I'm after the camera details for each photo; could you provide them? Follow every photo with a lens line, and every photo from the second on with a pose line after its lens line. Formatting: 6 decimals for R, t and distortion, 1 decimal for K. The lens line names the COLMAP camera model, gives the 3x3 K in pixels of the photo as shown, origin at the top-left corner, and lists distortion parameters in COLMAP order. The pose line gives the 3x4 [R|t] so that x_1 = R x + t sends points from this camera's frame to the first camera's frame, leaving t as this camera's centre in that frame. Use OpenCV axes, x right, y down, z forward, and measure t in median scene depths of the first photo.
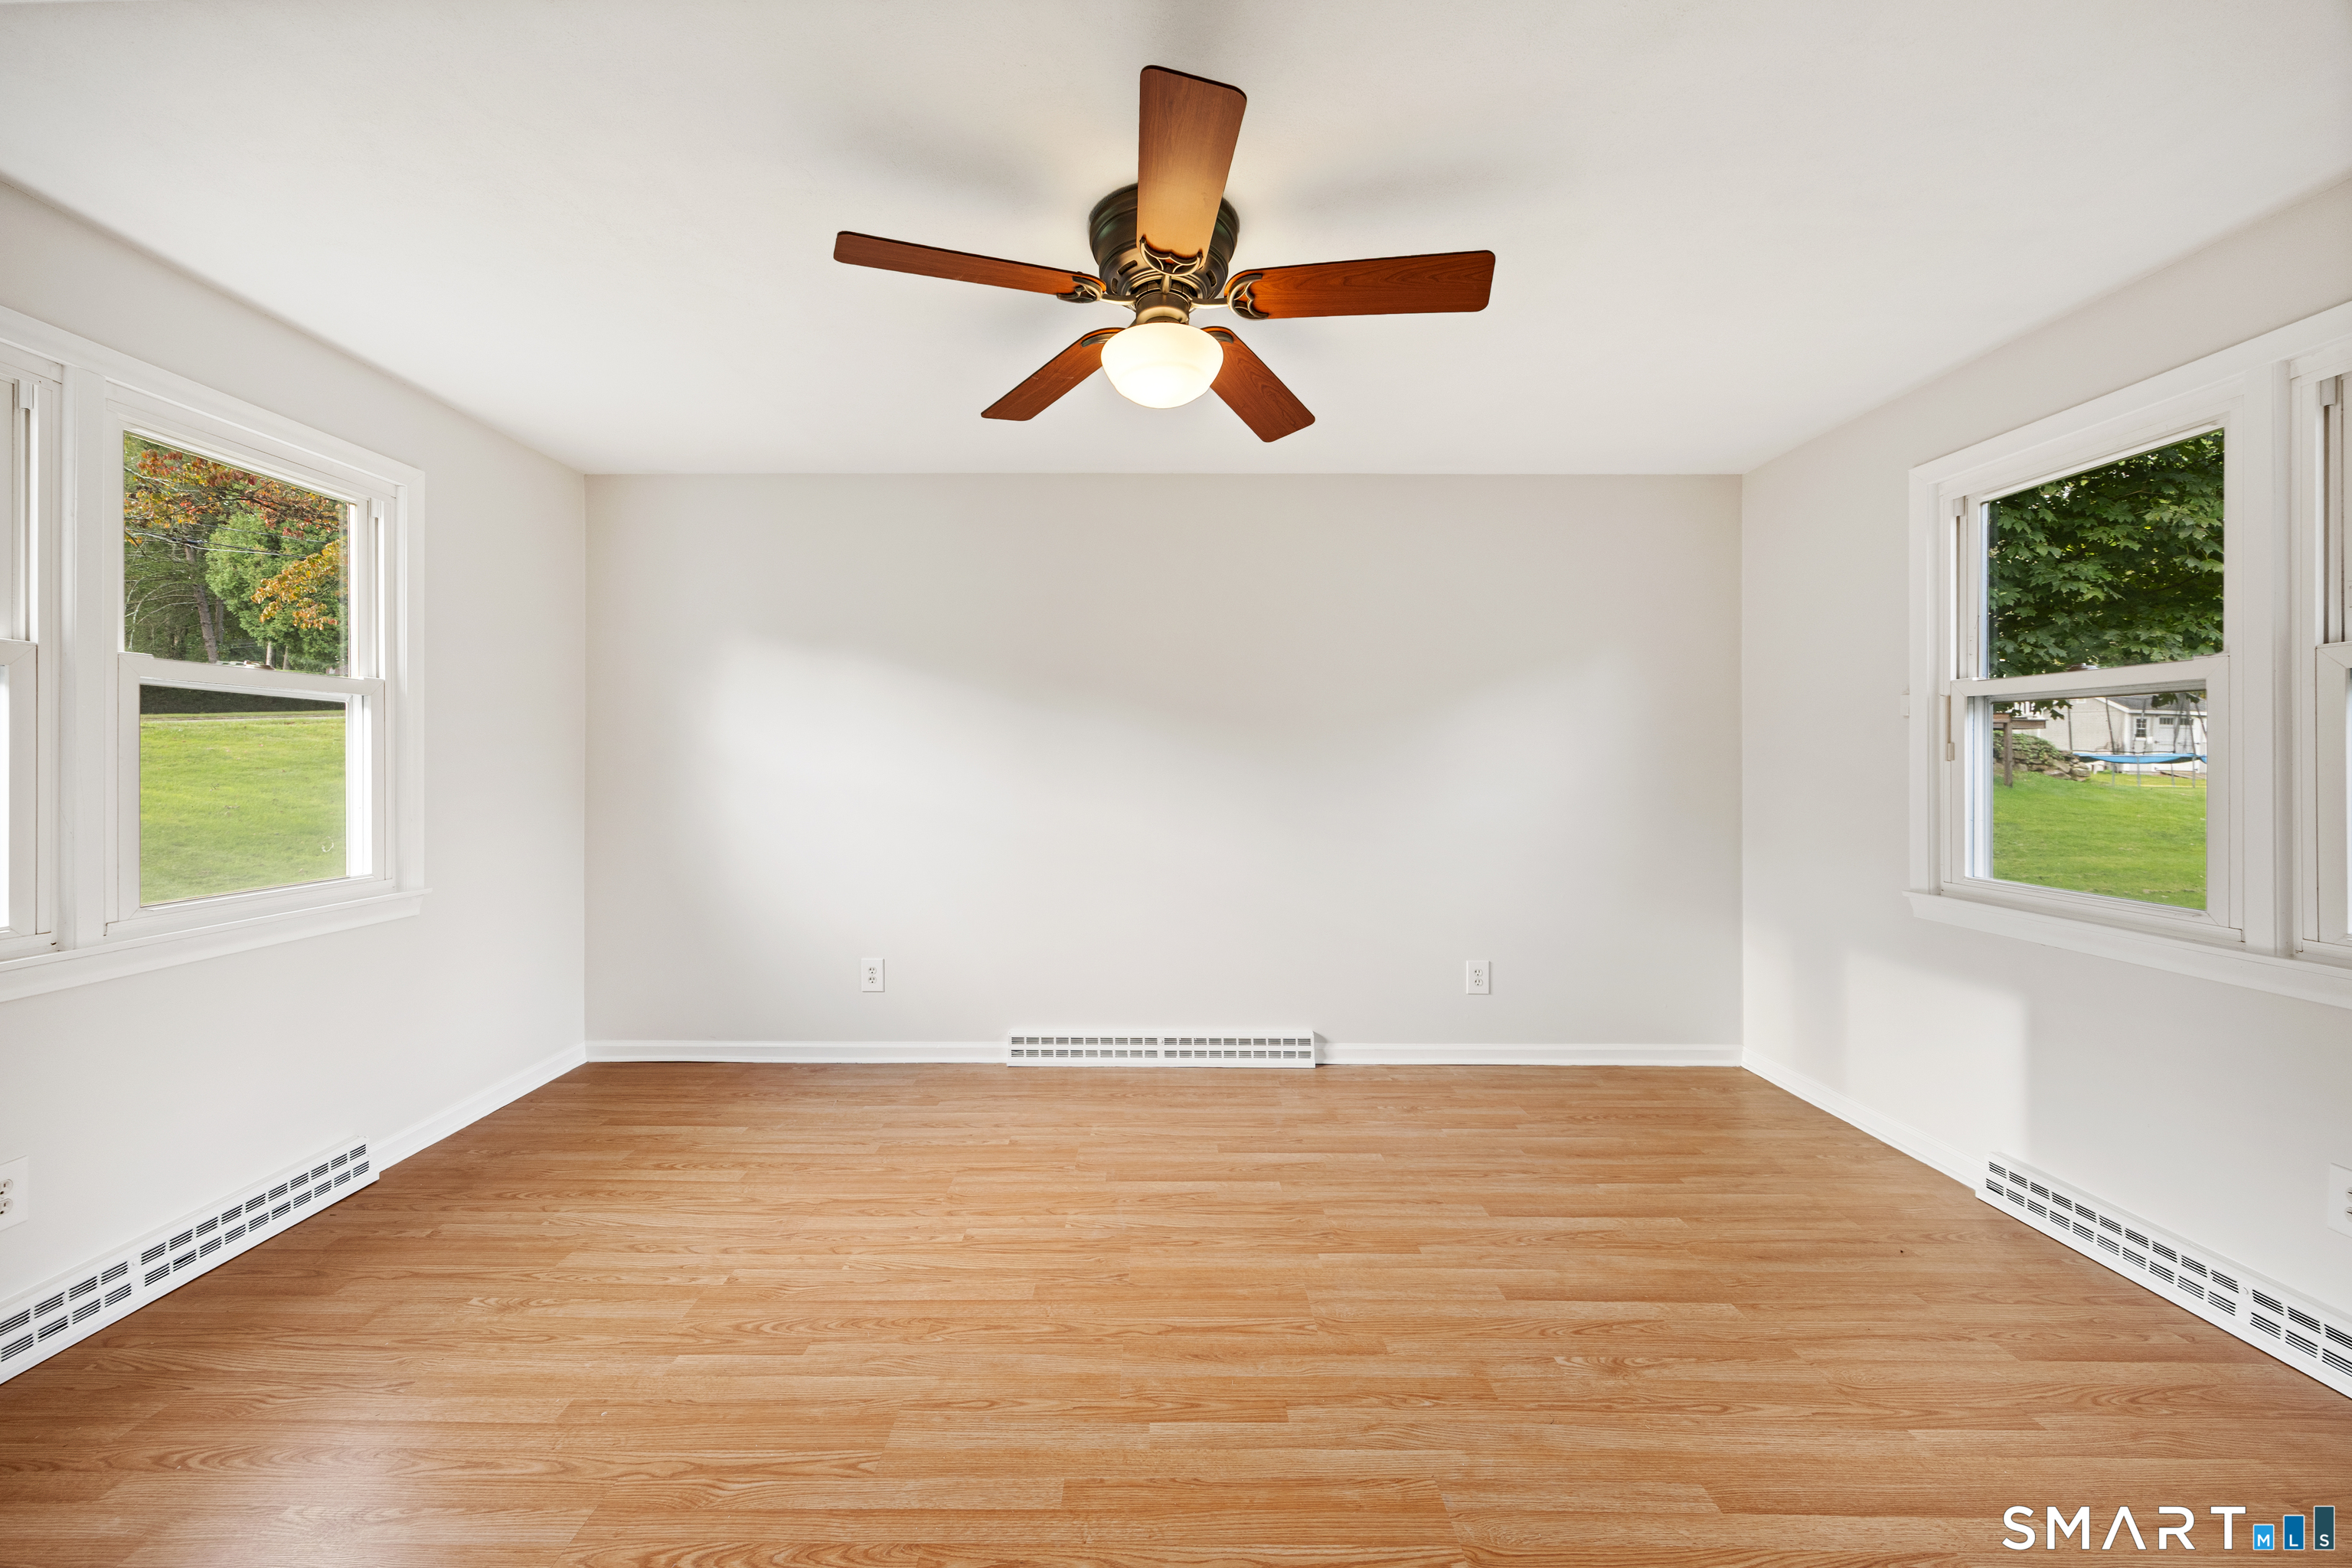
lens RADIAL K [[919.6, 0, 1176.0], [0, 919.6, 758.6], [0, 0, 1]] dist [-0.000790, 0.000101]
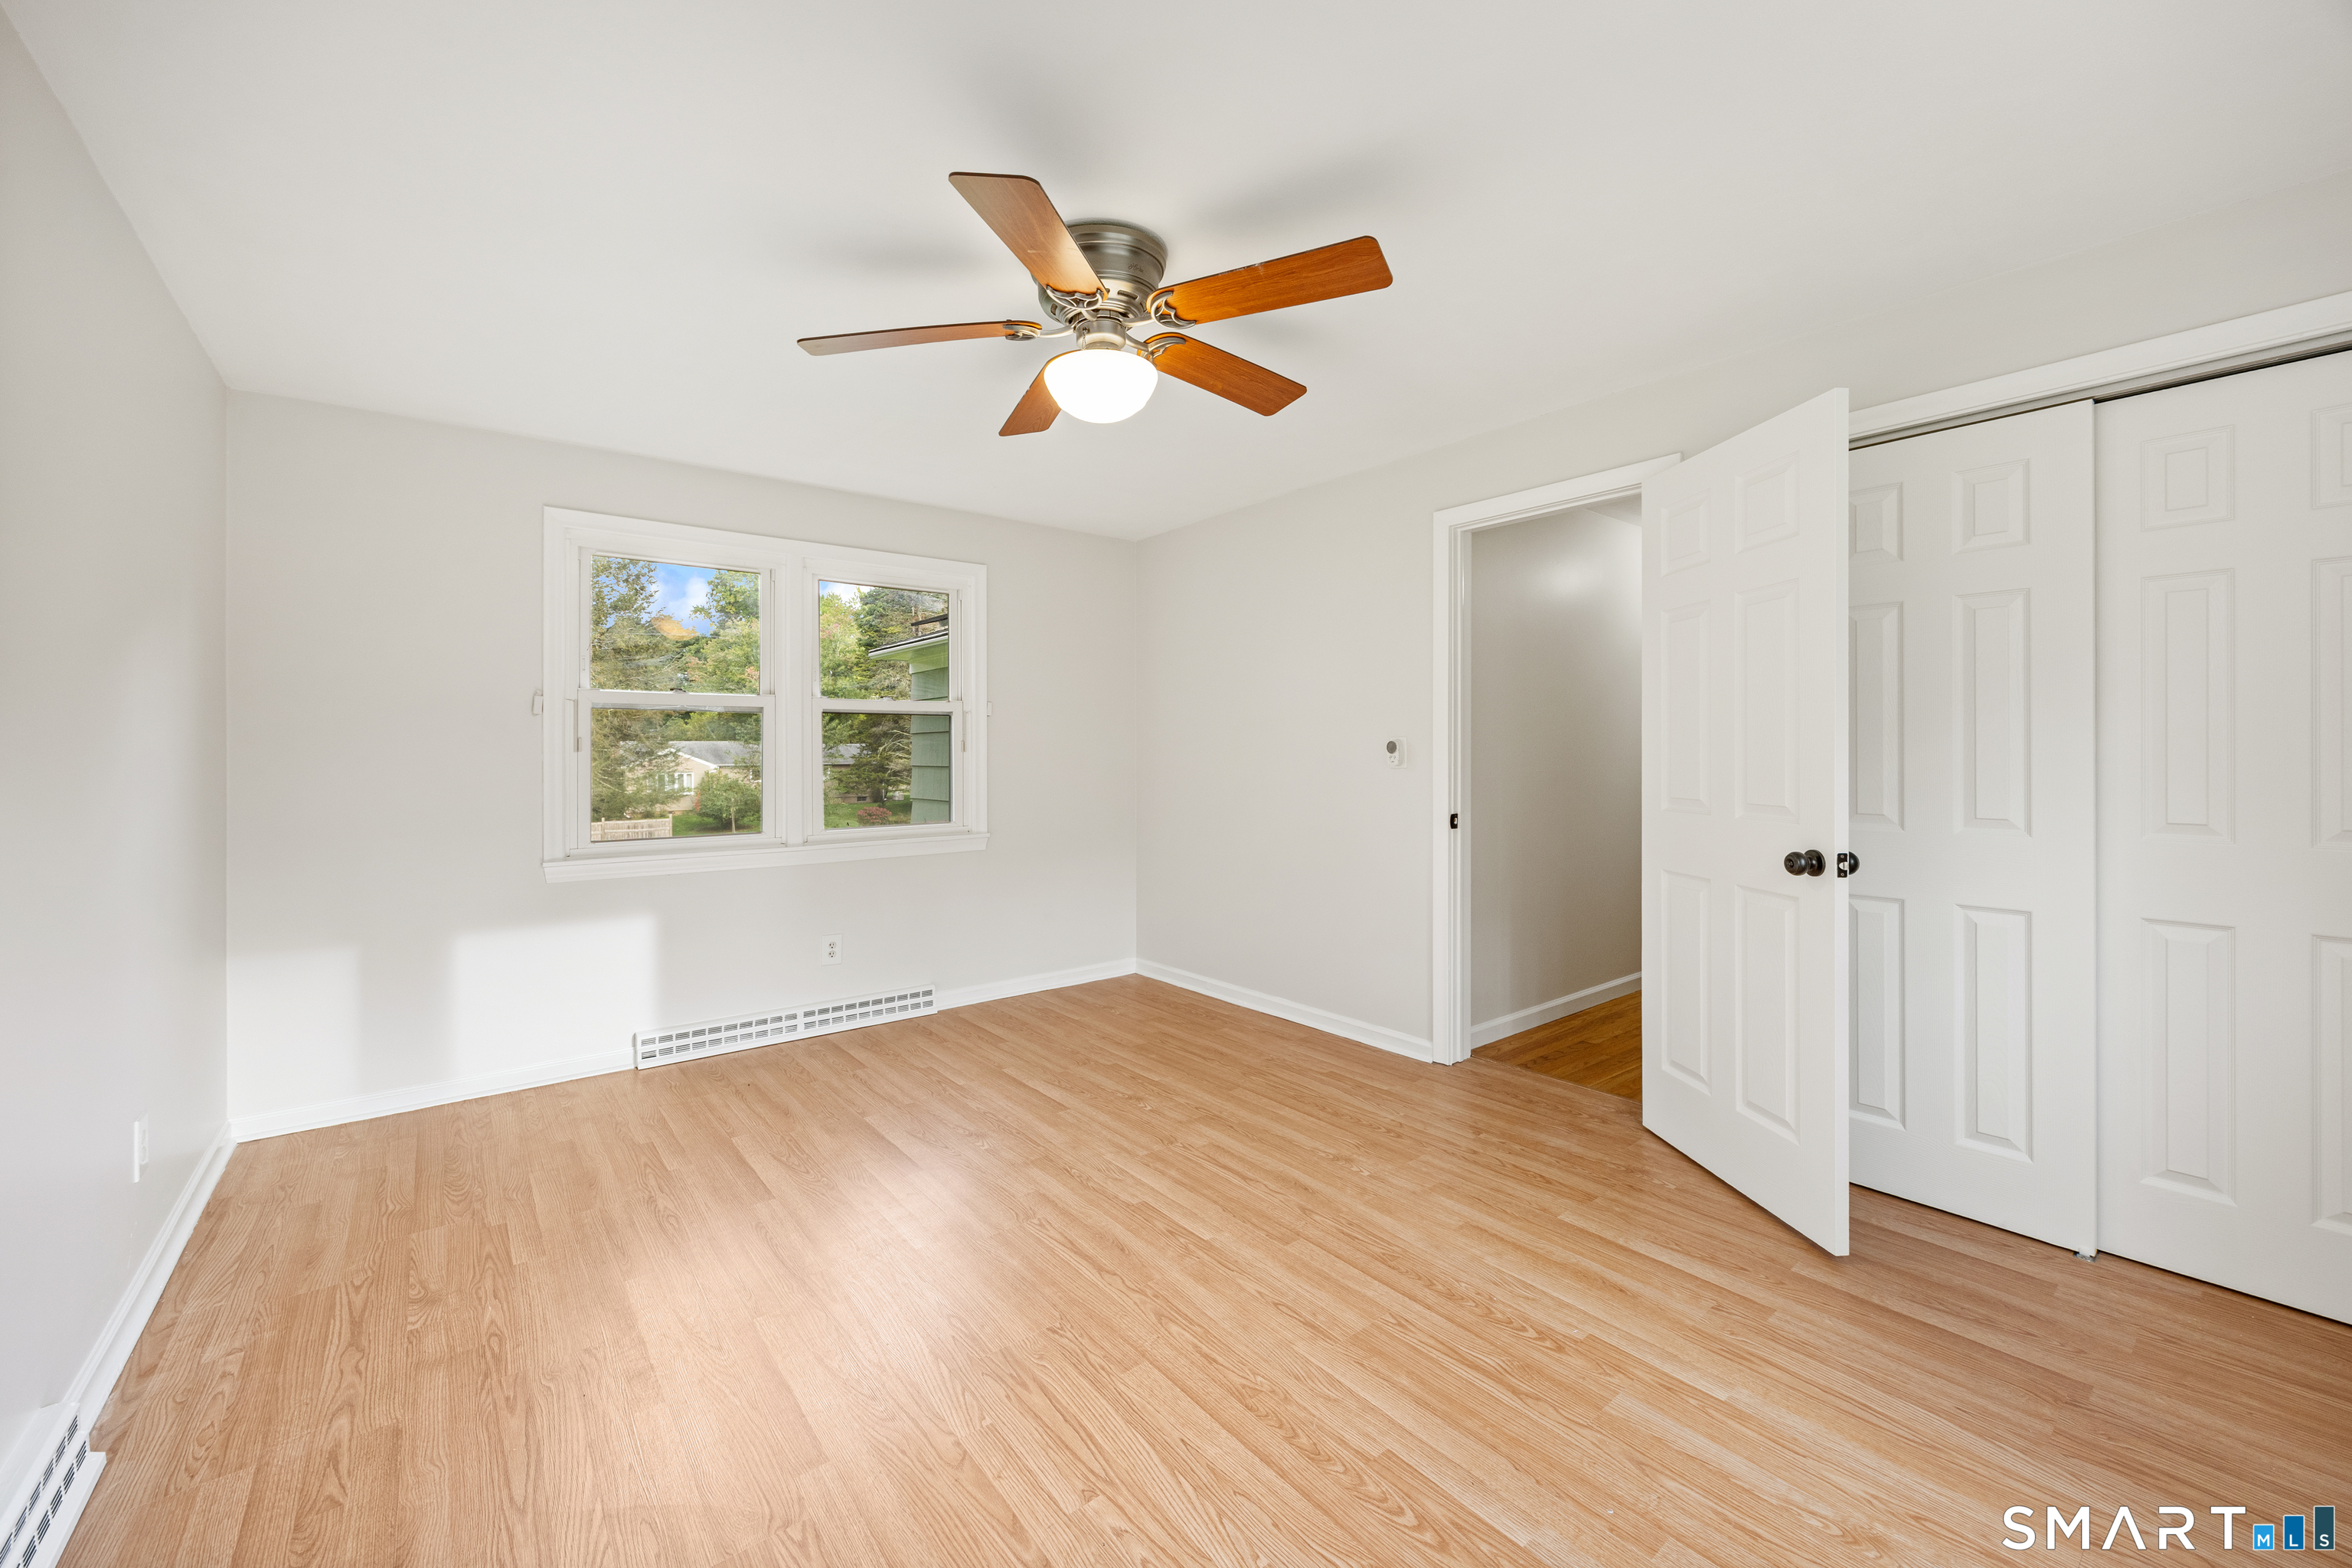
lens RADIAL K [[919.6, 0, 1176.0], [0, 919.6, 758.6], [0, 0, 1]] dist [-0.000790, 0.000101]
pose [[-0.617848, -0.004825, 0.786283, -1.020027], [-0.001734, 0.999987, 0.004774, 0.014824], [-0.786296, 0.001586, -0.617848, 1.804780]]
